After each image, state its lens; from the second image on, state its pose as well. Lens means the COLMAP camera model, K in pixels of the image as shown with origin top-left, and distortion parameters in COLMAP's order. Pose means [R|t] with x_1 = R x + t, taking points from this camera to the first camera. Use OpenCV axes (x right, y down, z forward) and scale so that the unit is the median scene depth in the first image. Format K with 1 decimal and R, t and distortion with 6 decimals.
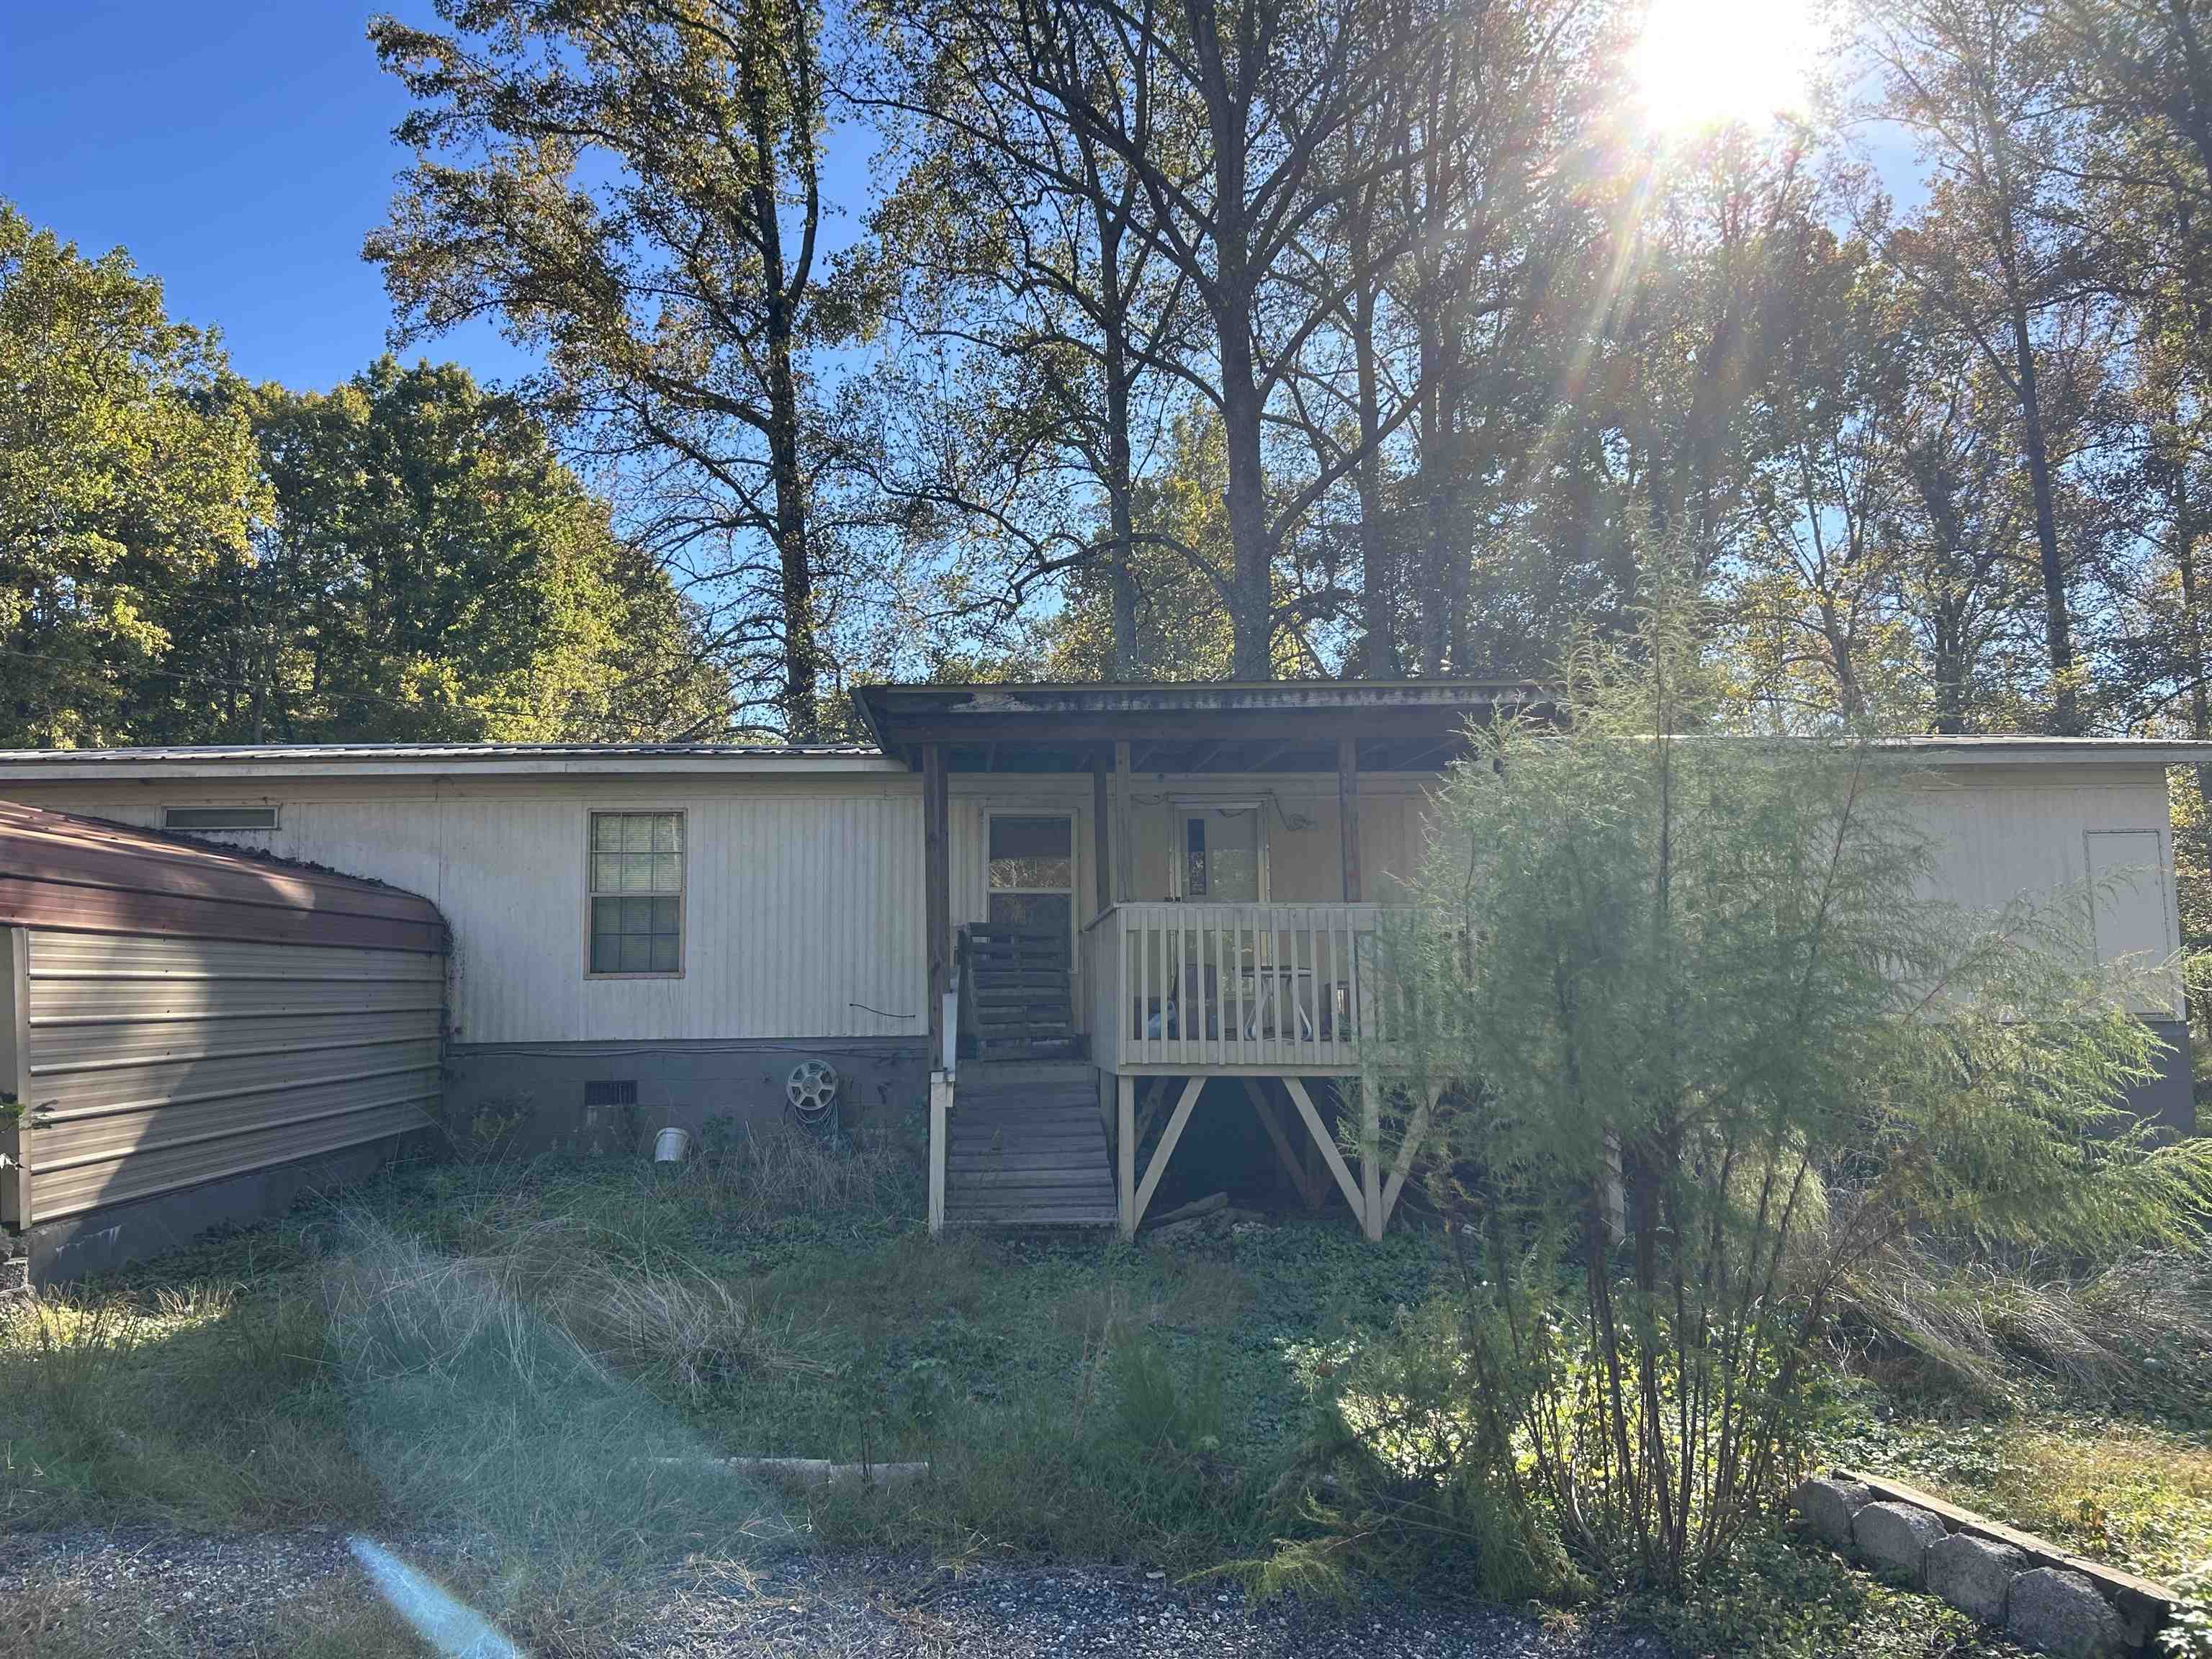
lens RADIAL K [[1691.4, 0, 1038.7], [0, 1691.4, 819.2], [0, 0, 1]] dist [0.000323, -0.000065]
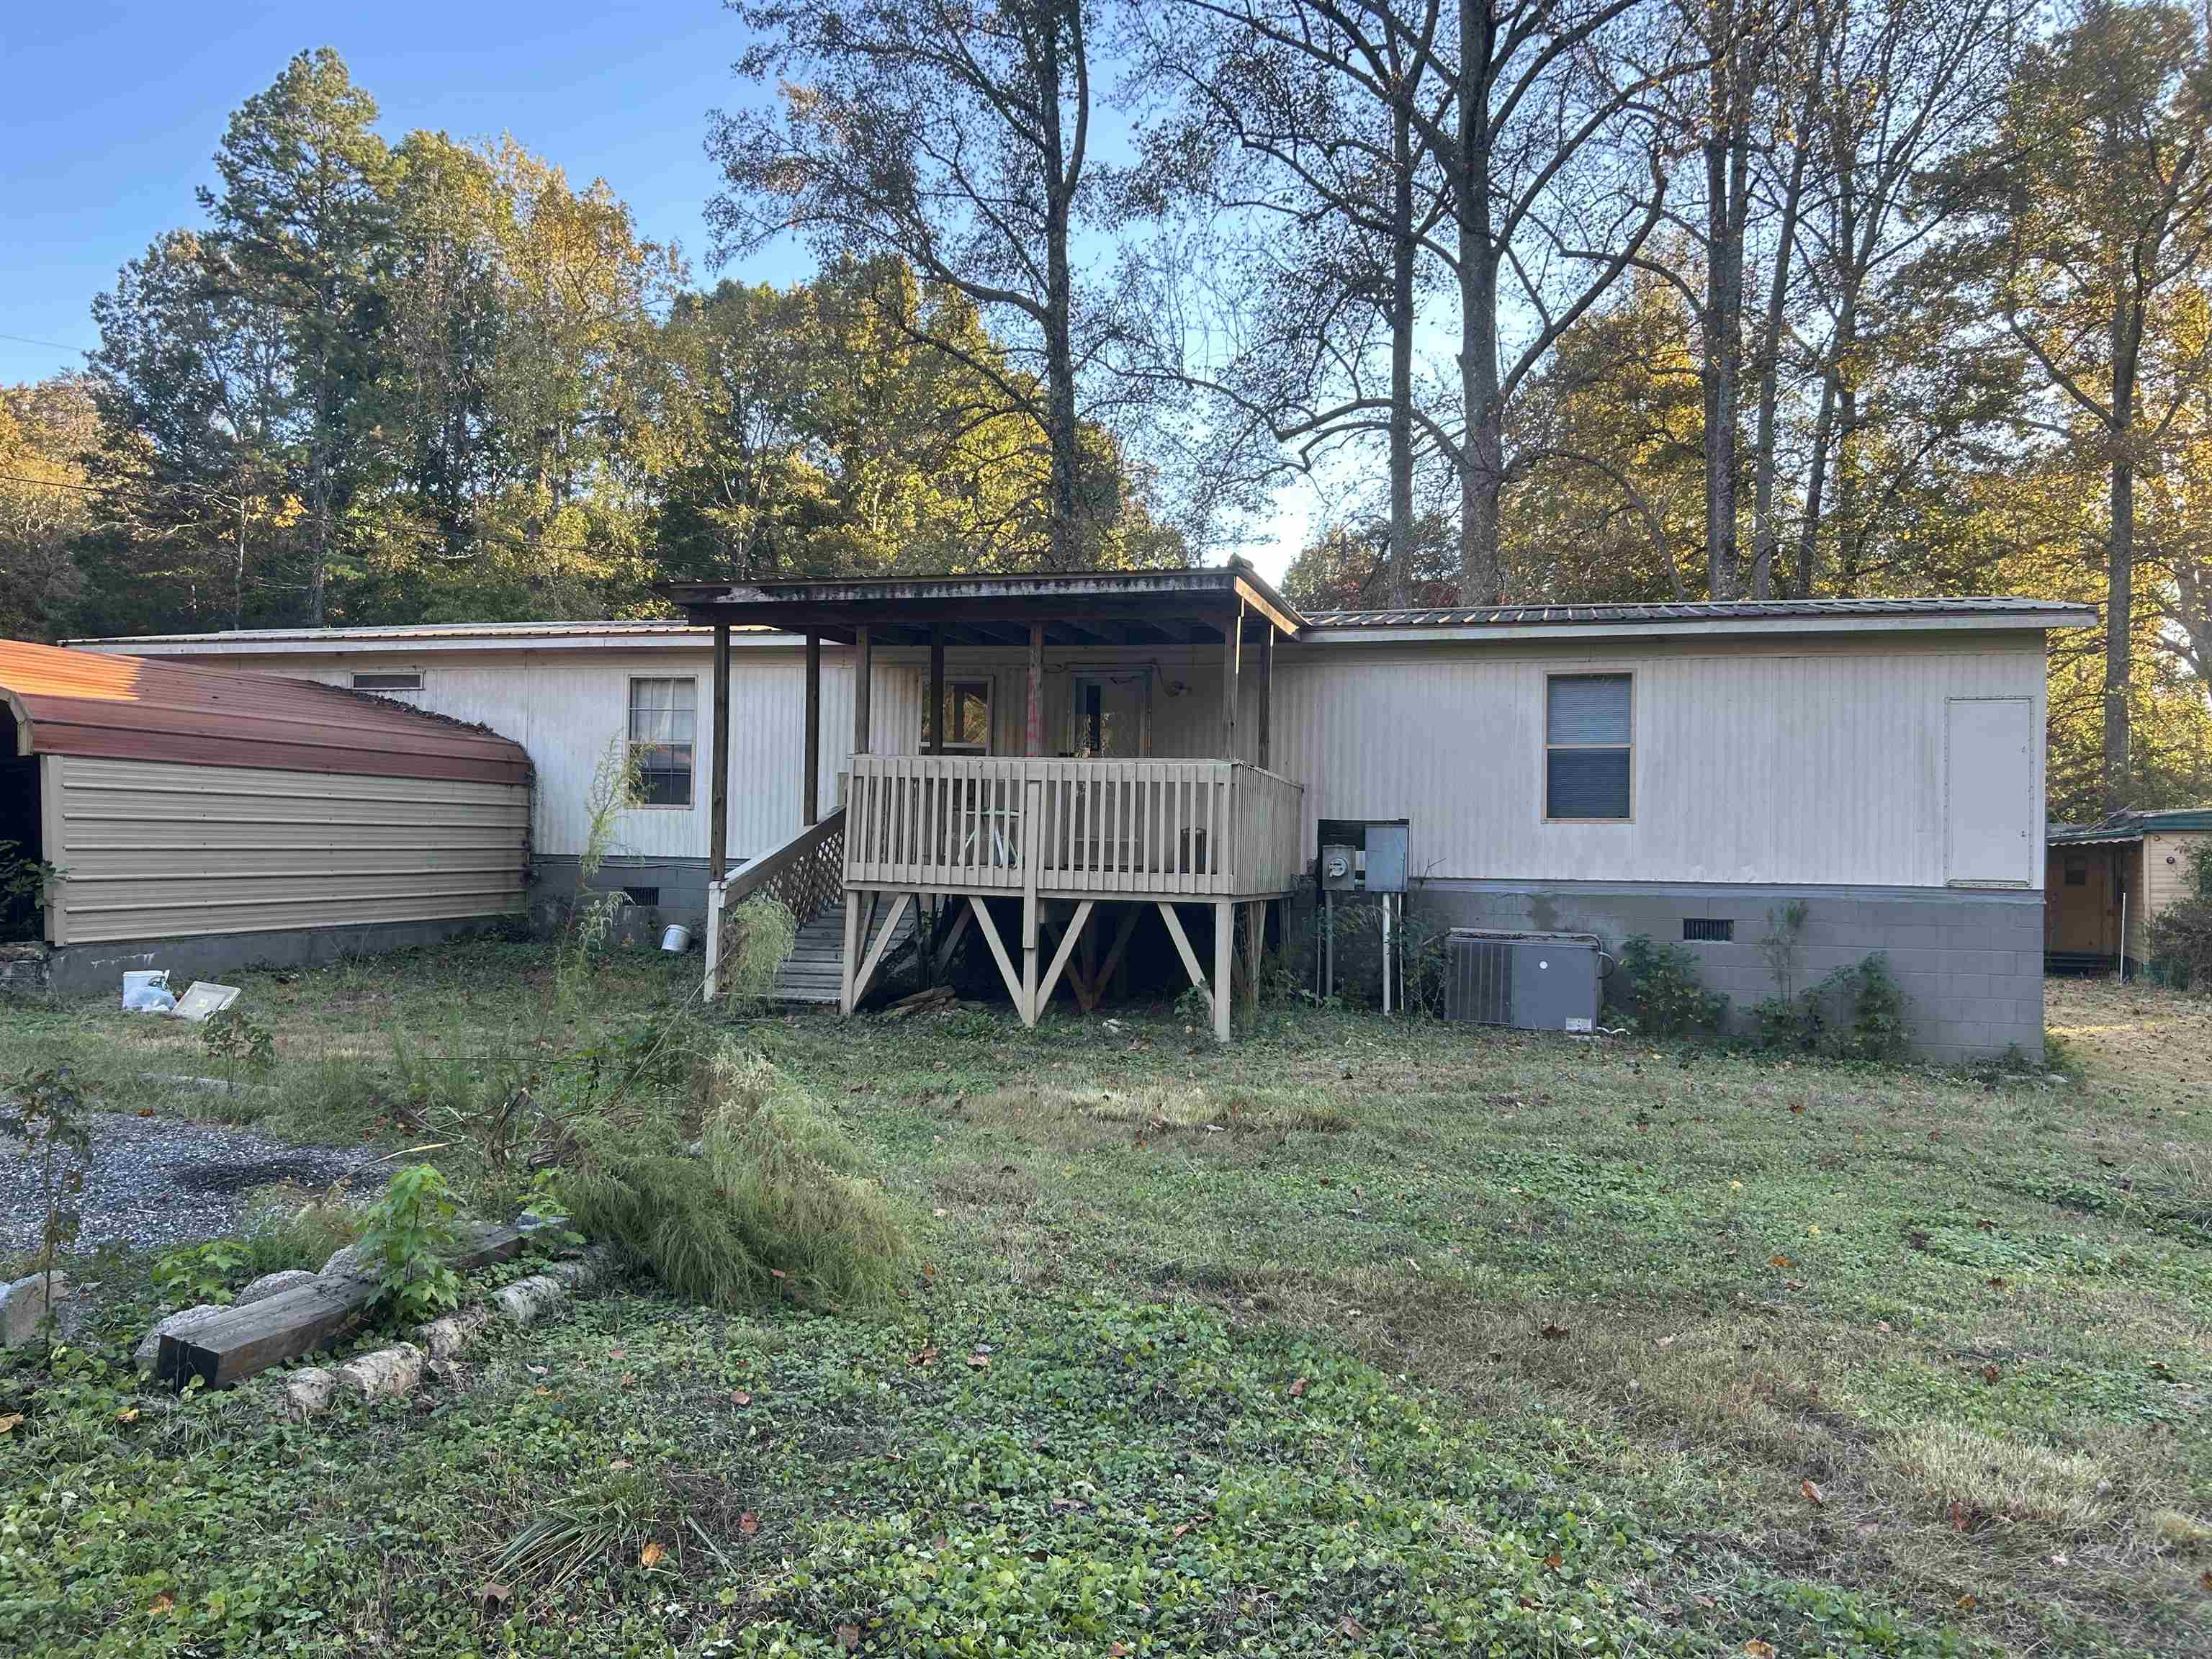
lens RADIAL K [[1630.6, 0, 1114.0], [0, 1630.6, 832.1], [0, 0, 1]] dist [0.002205, 0.005951]
pose [[0.964376, 0.024891, -0.263363, 0.413245], [0.001862, 0.994900, 0.100848, -0.010844], [0.264530, -0.097746, 0.959411, -0.091405]]
